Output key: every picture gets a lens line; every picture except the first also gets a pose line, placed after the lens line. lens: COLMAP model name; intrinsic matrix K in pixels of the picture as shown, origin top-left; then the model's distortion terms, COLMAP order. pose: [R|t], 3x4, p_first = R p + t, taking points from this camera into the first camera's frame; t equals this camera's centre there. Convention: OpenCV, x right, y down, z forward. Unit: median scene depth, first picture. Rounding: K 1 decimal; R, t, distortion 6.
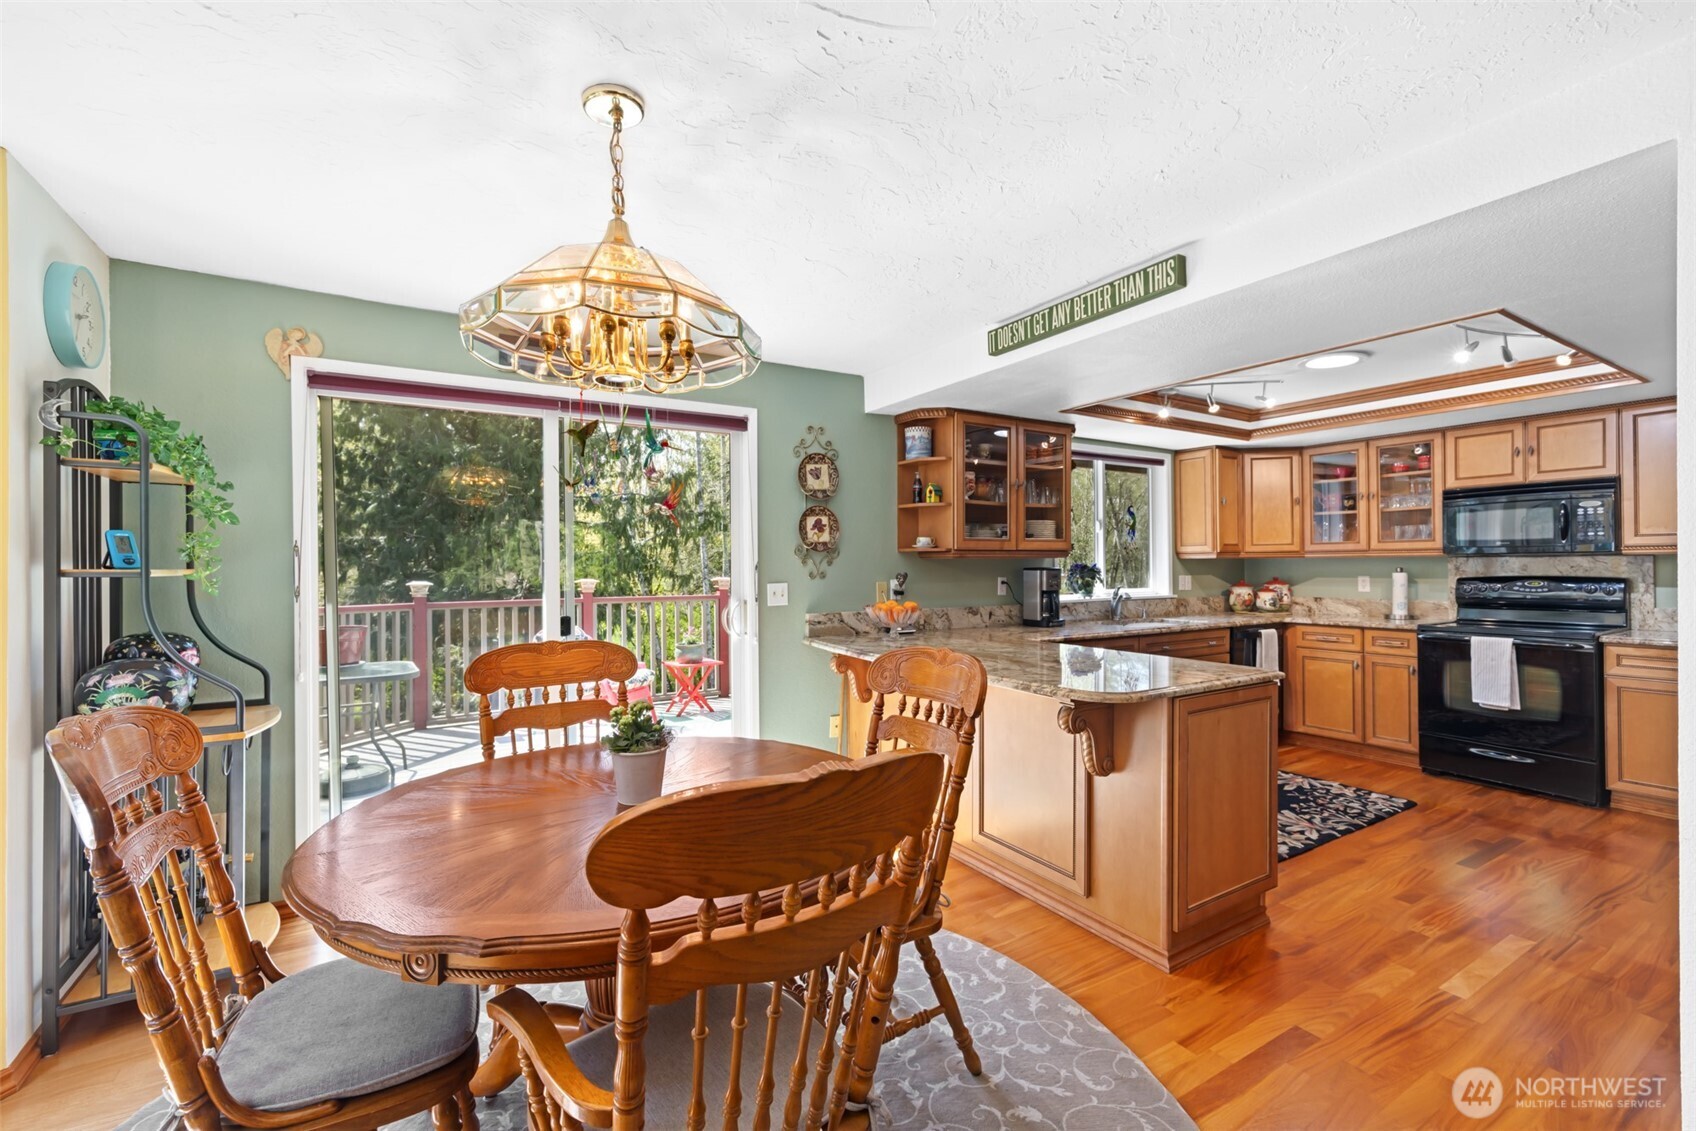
lens RADIAL K [[719.6, 0, 844.0], [0, 719.6, 563.8], [0, 0, 1]] dist [0.002790, -0.001106]
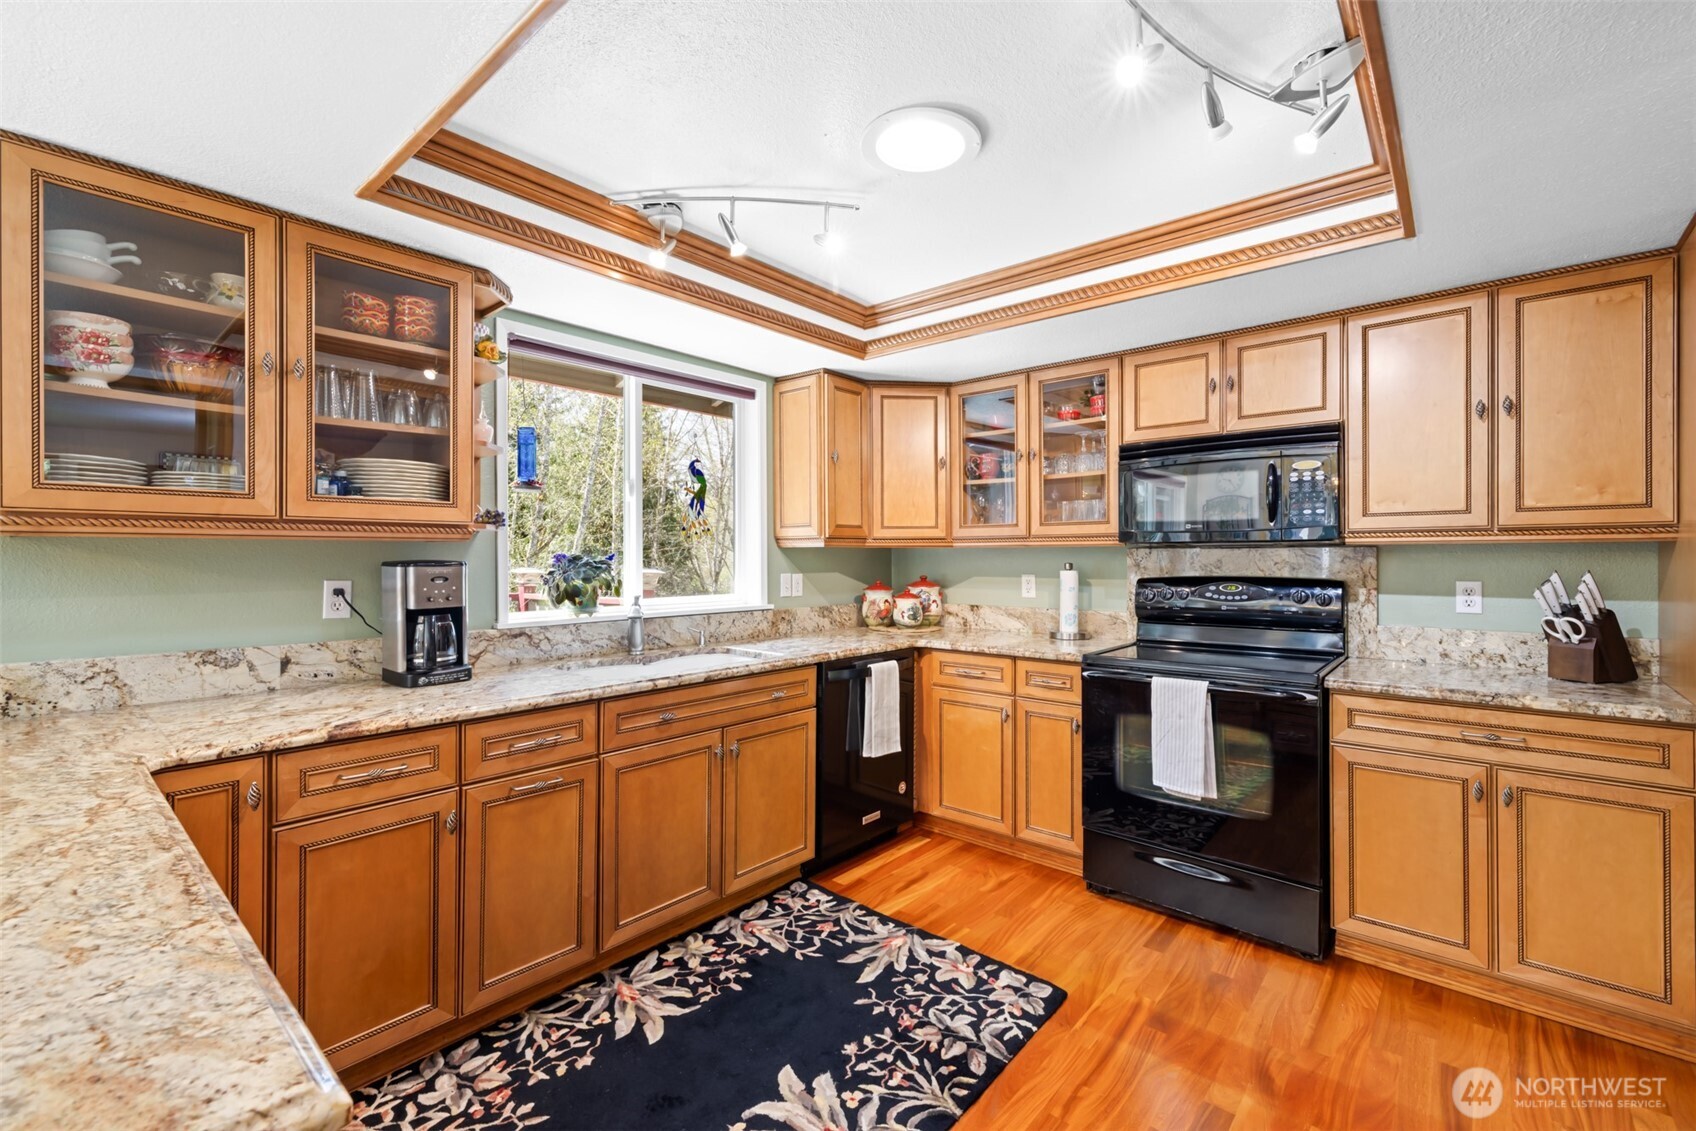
lens RADIAL K [[719.6, 0, 849.2], [0, 719.6, 556.2], [0, 0, 1]] dist [0.002790, -0.001106]
pose [[0.953574, 0.006155, 0.301096, 0.451504], [-0.006544, 0.999979, 0.000281, 0.000050], [-0.301088, -0.002238, 0.953594, 0.507141]]
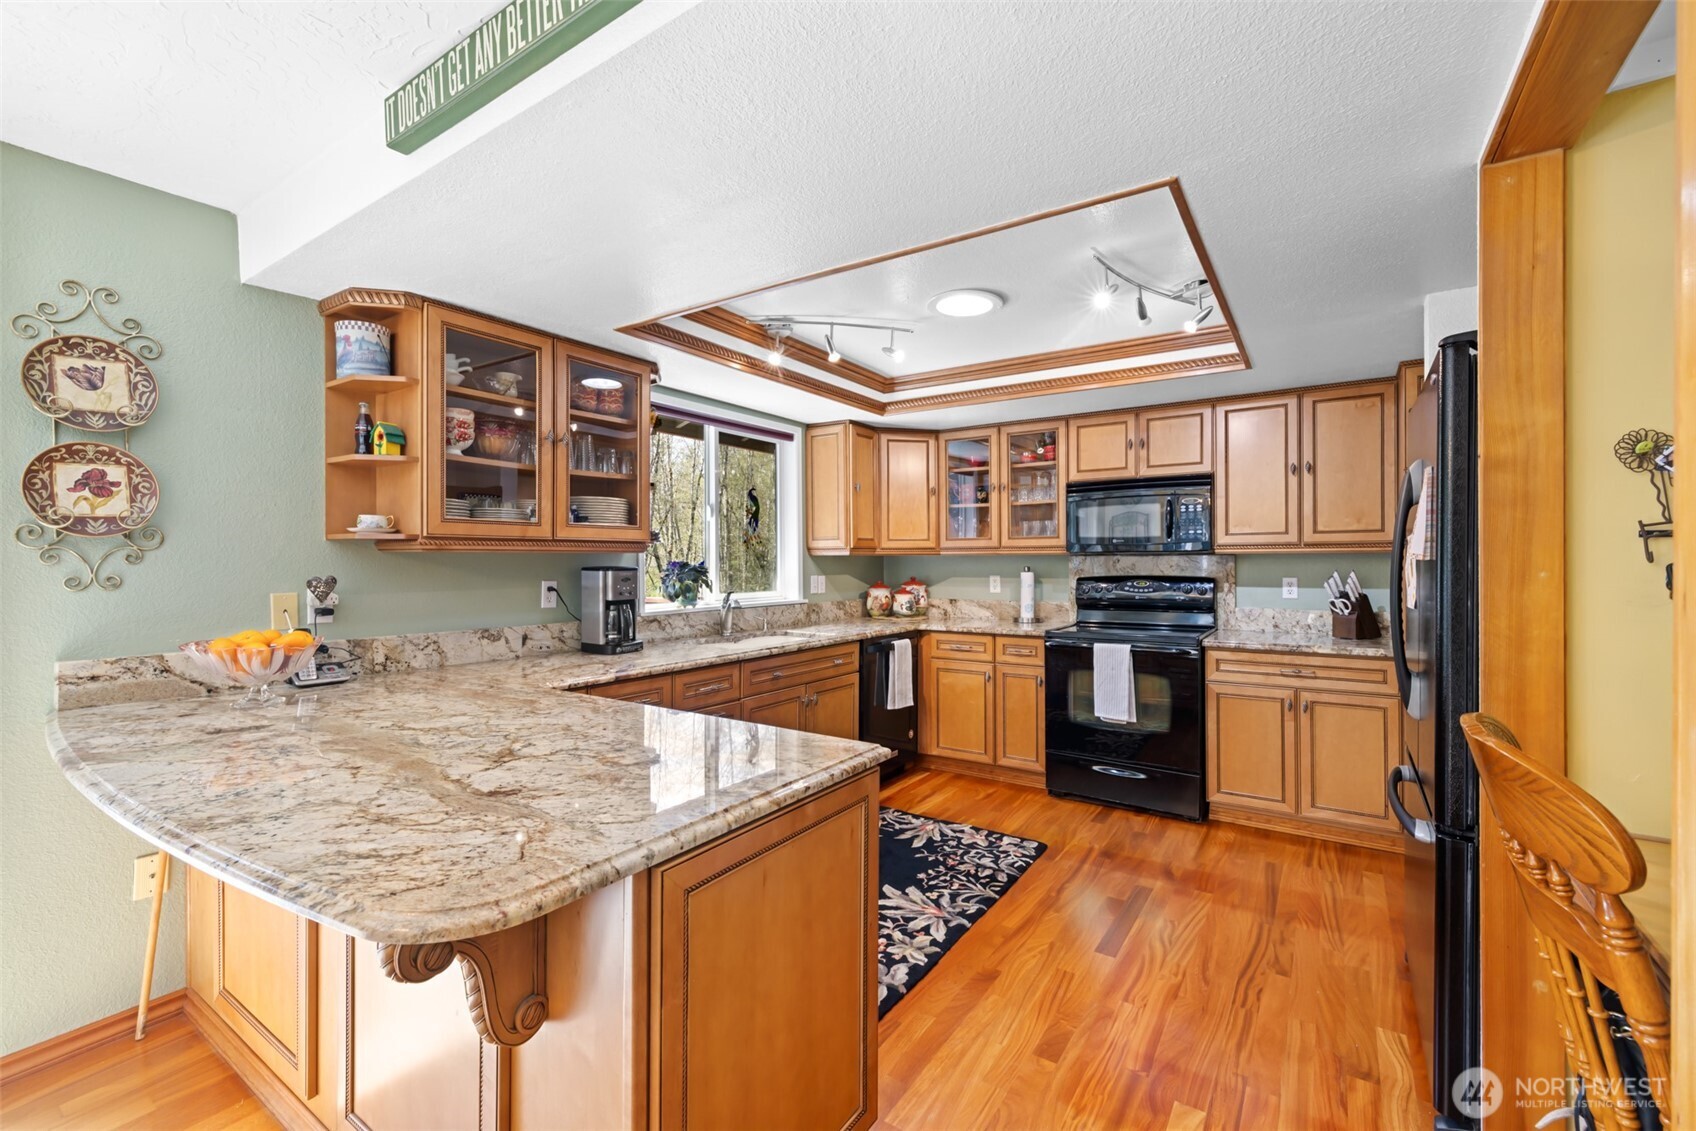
lens RADIAL K [[719.6, 0, 851.0], [0, 719.6, 560.2], [0, 0, 1]] dist [0.002790, -0.001106]
pose [[0.908290, 0.003849, 0.418324, 0.220904], [-0.003911, 0.999992, -0.000708, -0.001633], [-0.418324, -0.000993, 0.908298, 0.314944]]
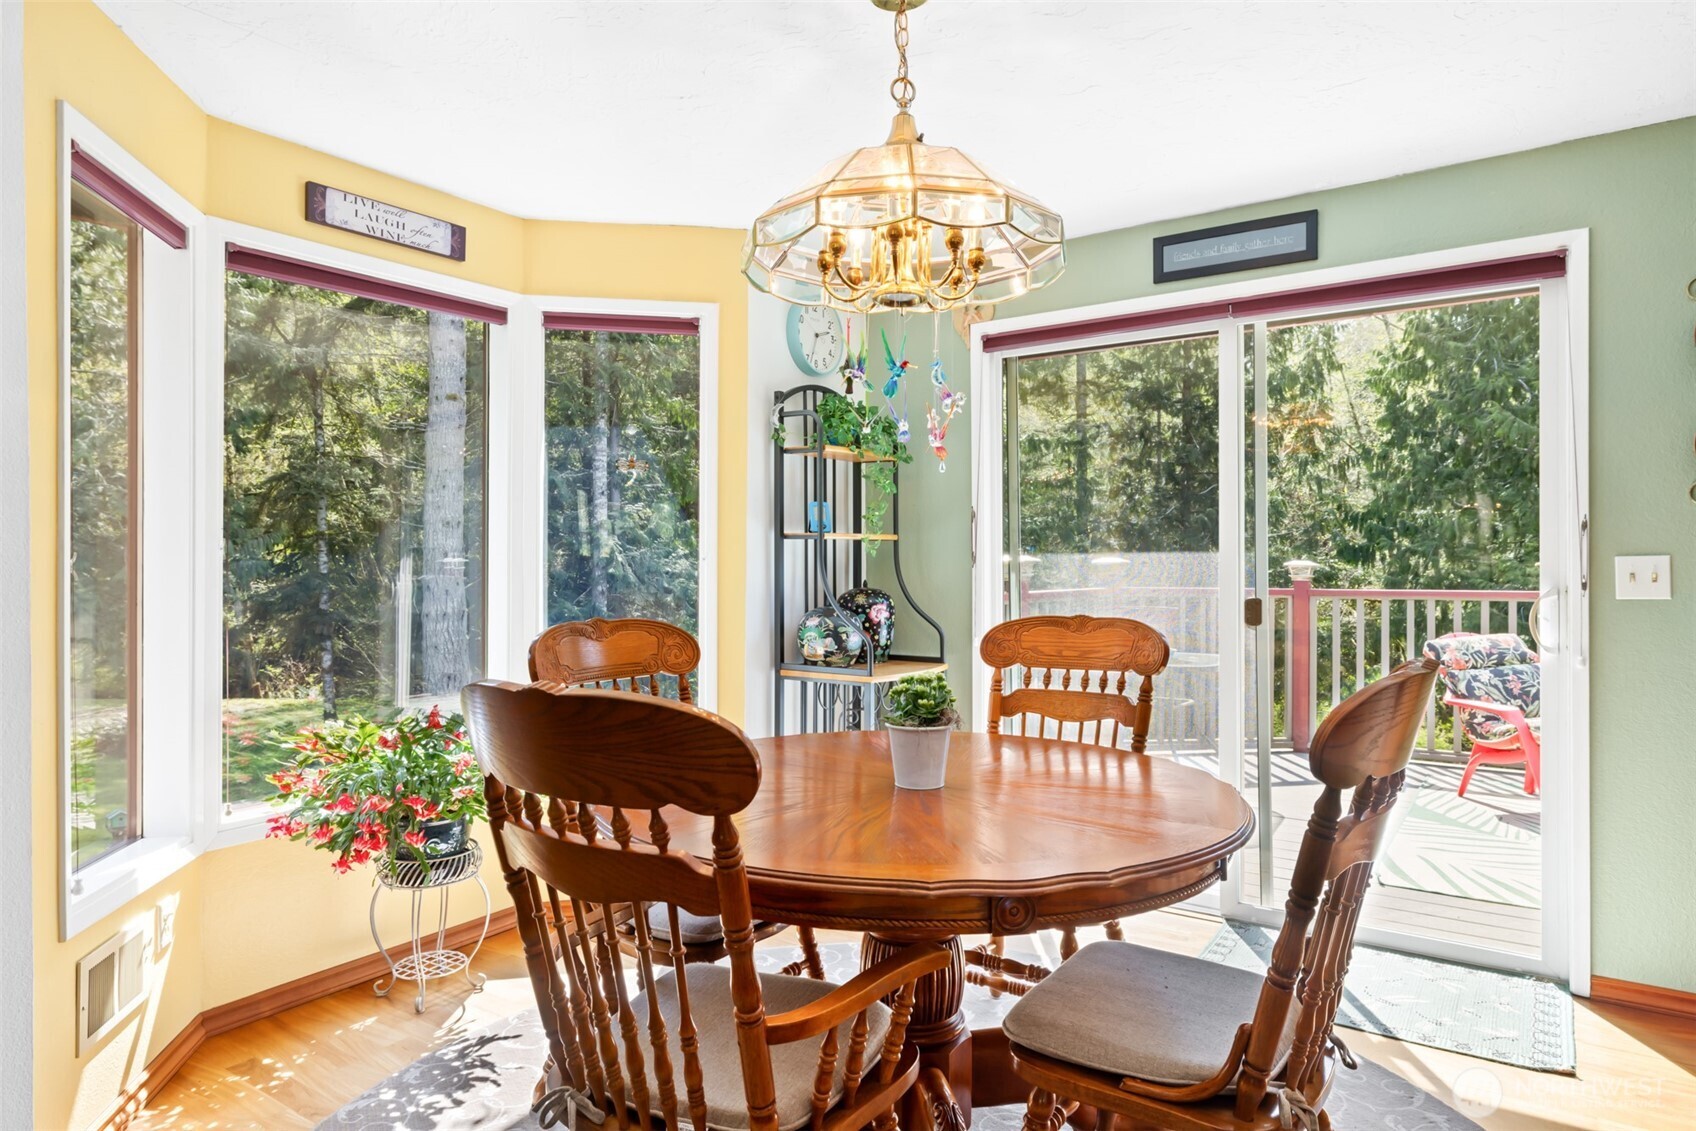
lens RADIAL K [[1015.2, 0, 852.6], [0, 1015.2, 561.3], [0, 0, 1]] dist [0.004565, -0.000134]
pose [[0.409710, 0.007436, -0.912185, 0.317082], [0.003508, 0.999947, 0.009727, 0.019954], [0.912209, -0.007185, 0.409662, 0.173556]]
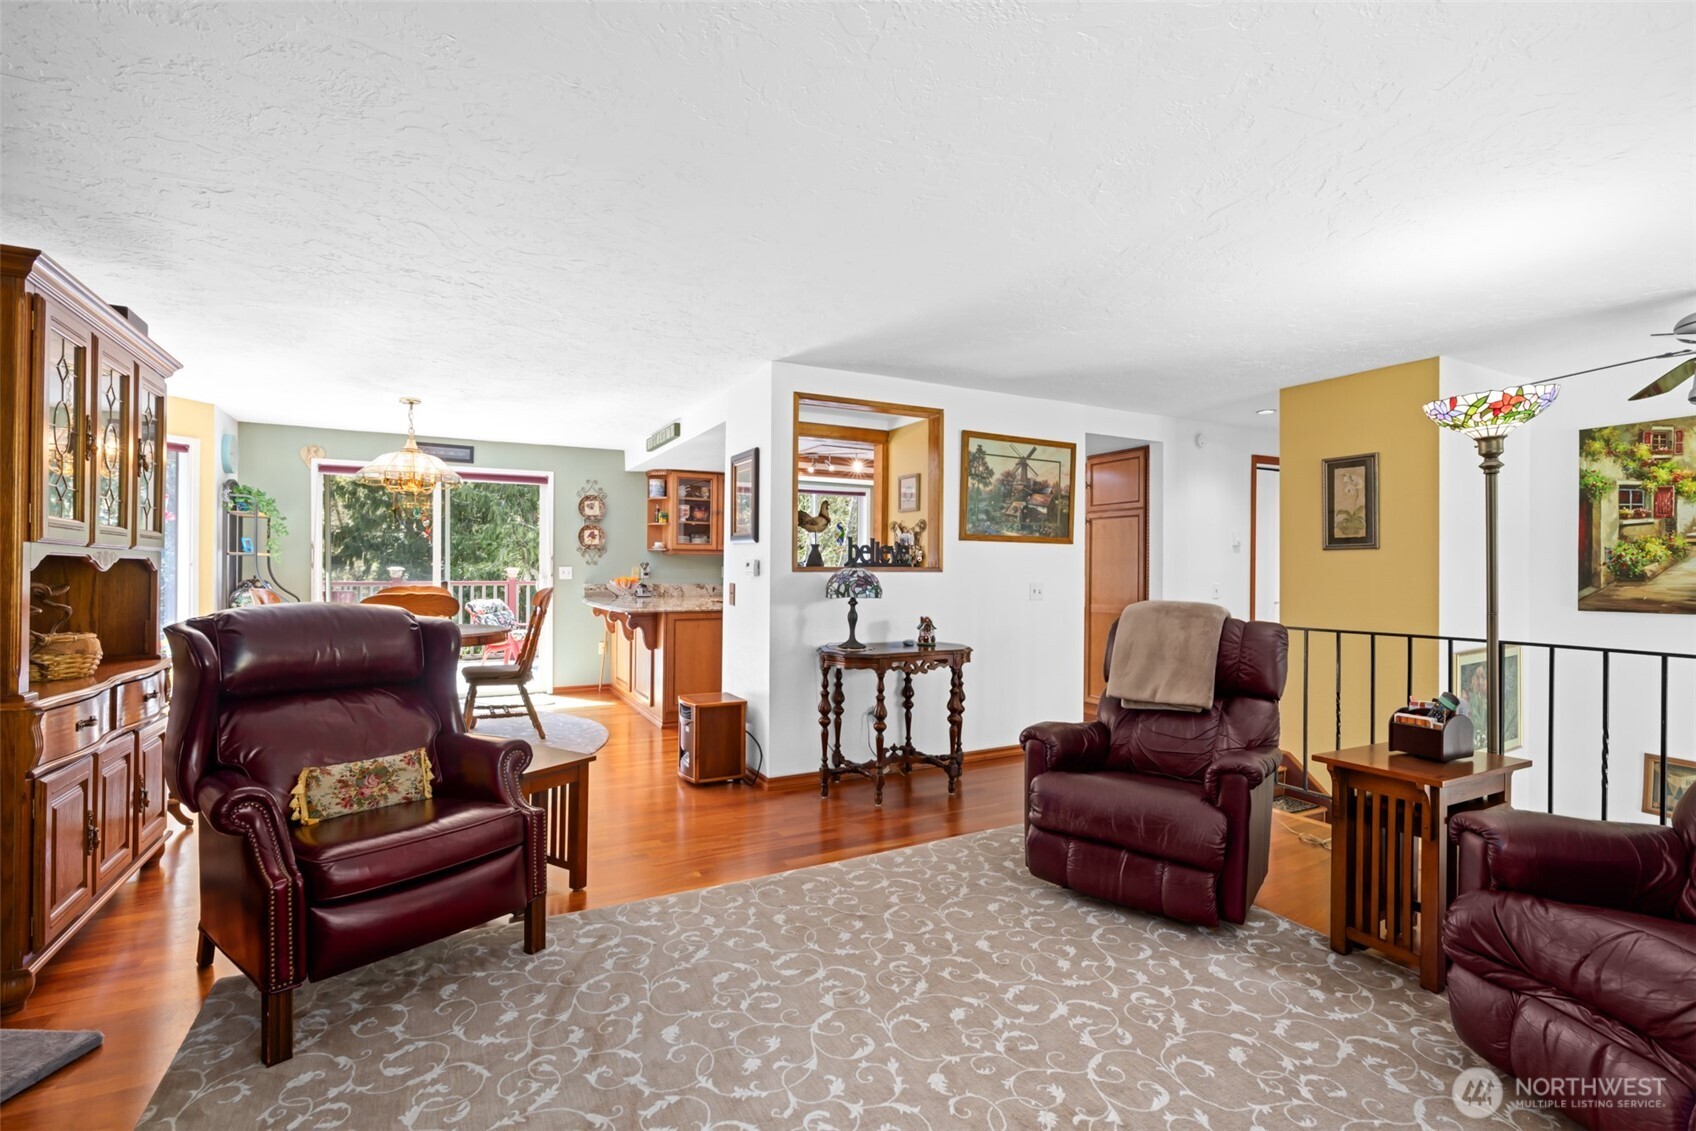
lens RADIAL K [[779.1, 0, 850.5], [0, 779.1, 564.8], [0, 0, 1]] dist [-0.004047, -0.000191]
pose [[0.998097, 0.012695, -0.060339, 0.695363], [-0.012759, 0.999918, -0.000683, 0.013038], [0.060326, 0.001452, 0.998178, -0.863098]]
